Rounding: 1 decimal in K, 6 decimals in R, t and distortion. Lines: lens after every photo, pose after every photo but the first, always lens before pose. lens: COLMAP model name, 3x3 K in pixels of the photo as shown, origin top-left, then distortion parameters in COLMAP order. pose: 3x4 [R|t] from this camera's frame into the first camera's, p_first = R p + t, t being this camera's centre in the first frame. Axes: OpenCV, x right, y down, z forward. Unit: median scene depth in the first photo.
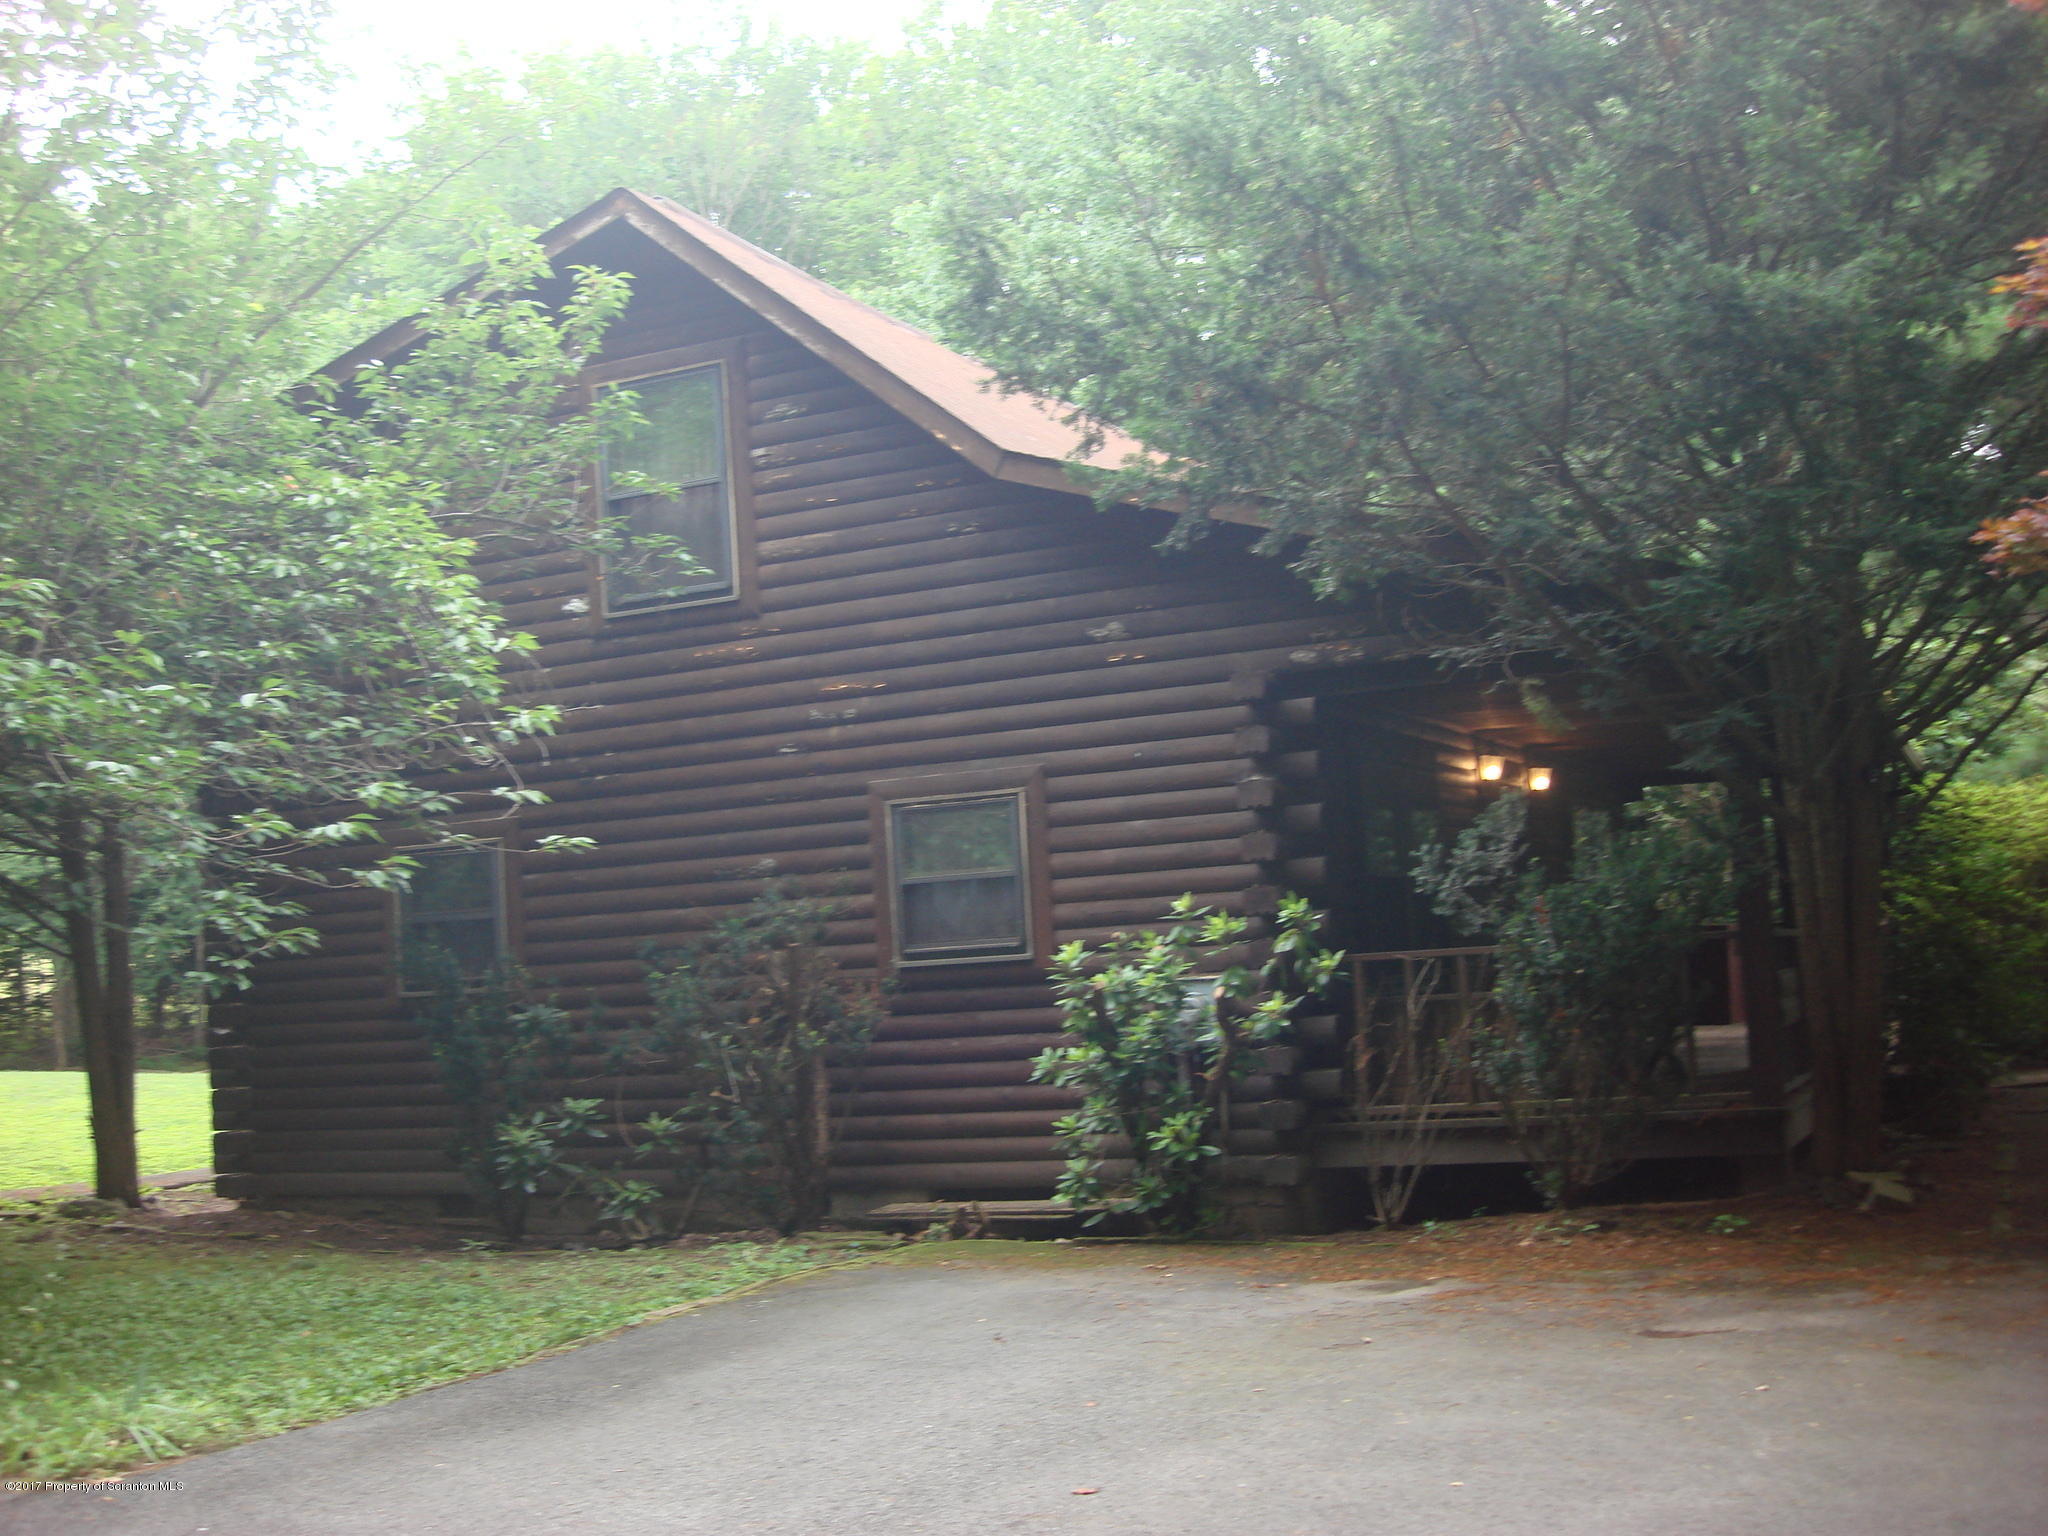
lens RADIAL K [[2277.7, 0, 1024.0], [0, 2277.7, 768.0], [0, 0, 1]] dist [-0.109812, -0.034076]
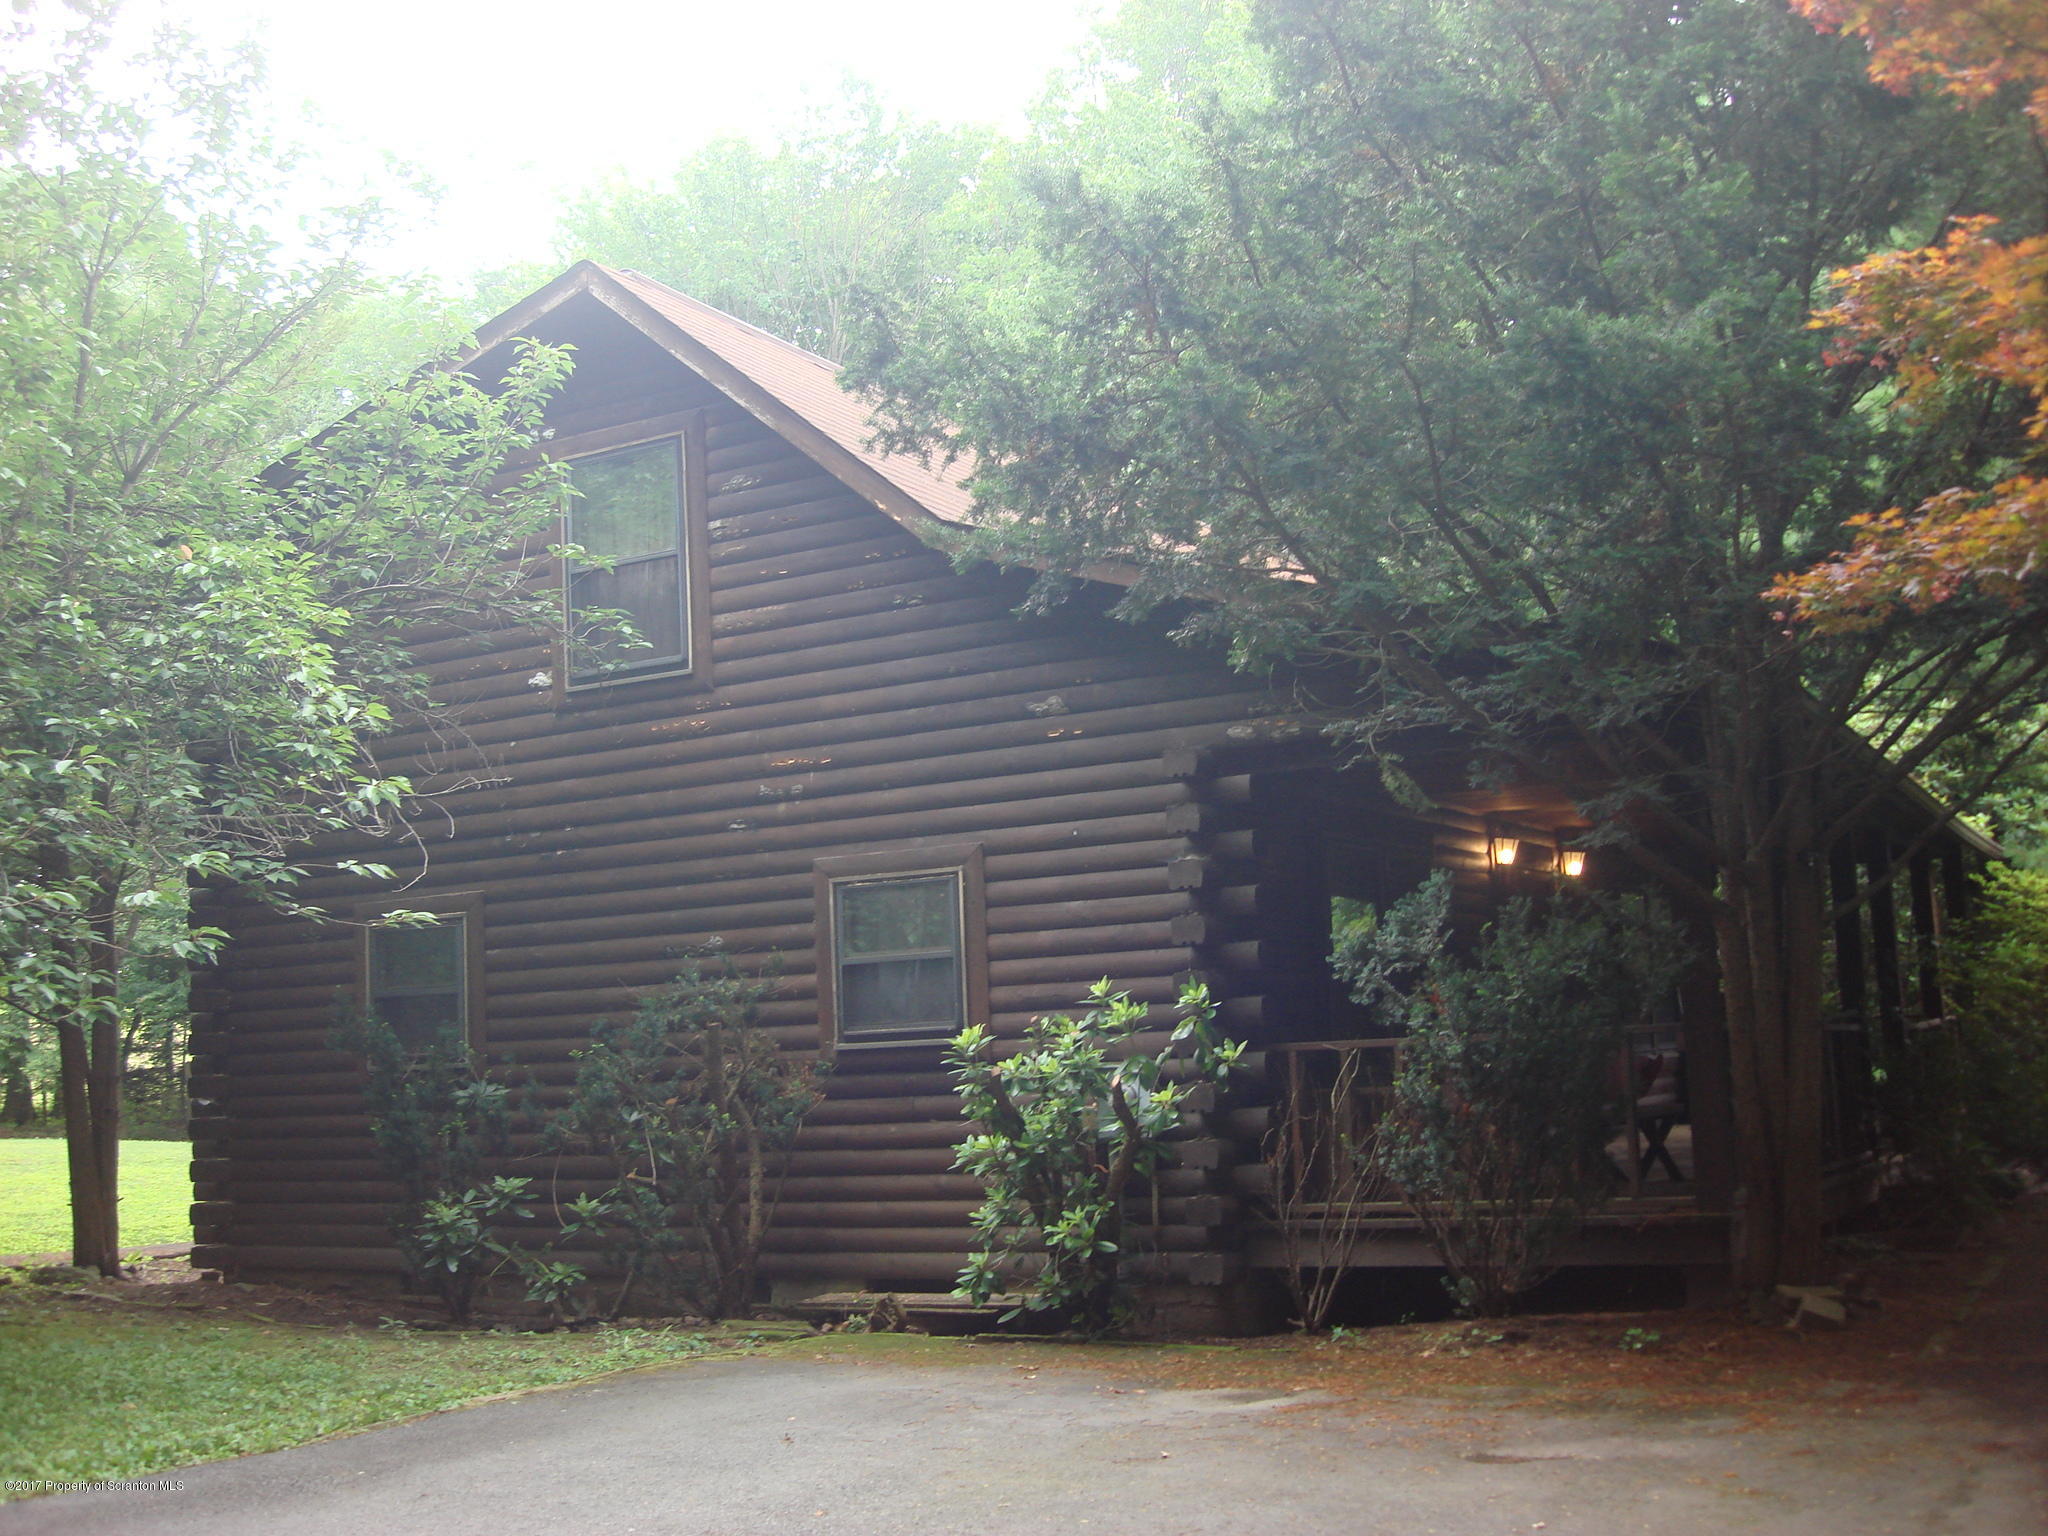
lens RADIAL K [[2277.7, 0, 1024.0], [0, 2277.7, 768.0], [0, 0, 1]] dist [-0.109812, -0.034076]
pose [[0.996356, 0.005102, -0.085142, 0.111651], [-0.008272, 0.999284, -0.036924, 0.002383], [0.084892, 0.037494, 0.995684, 0.034363]]
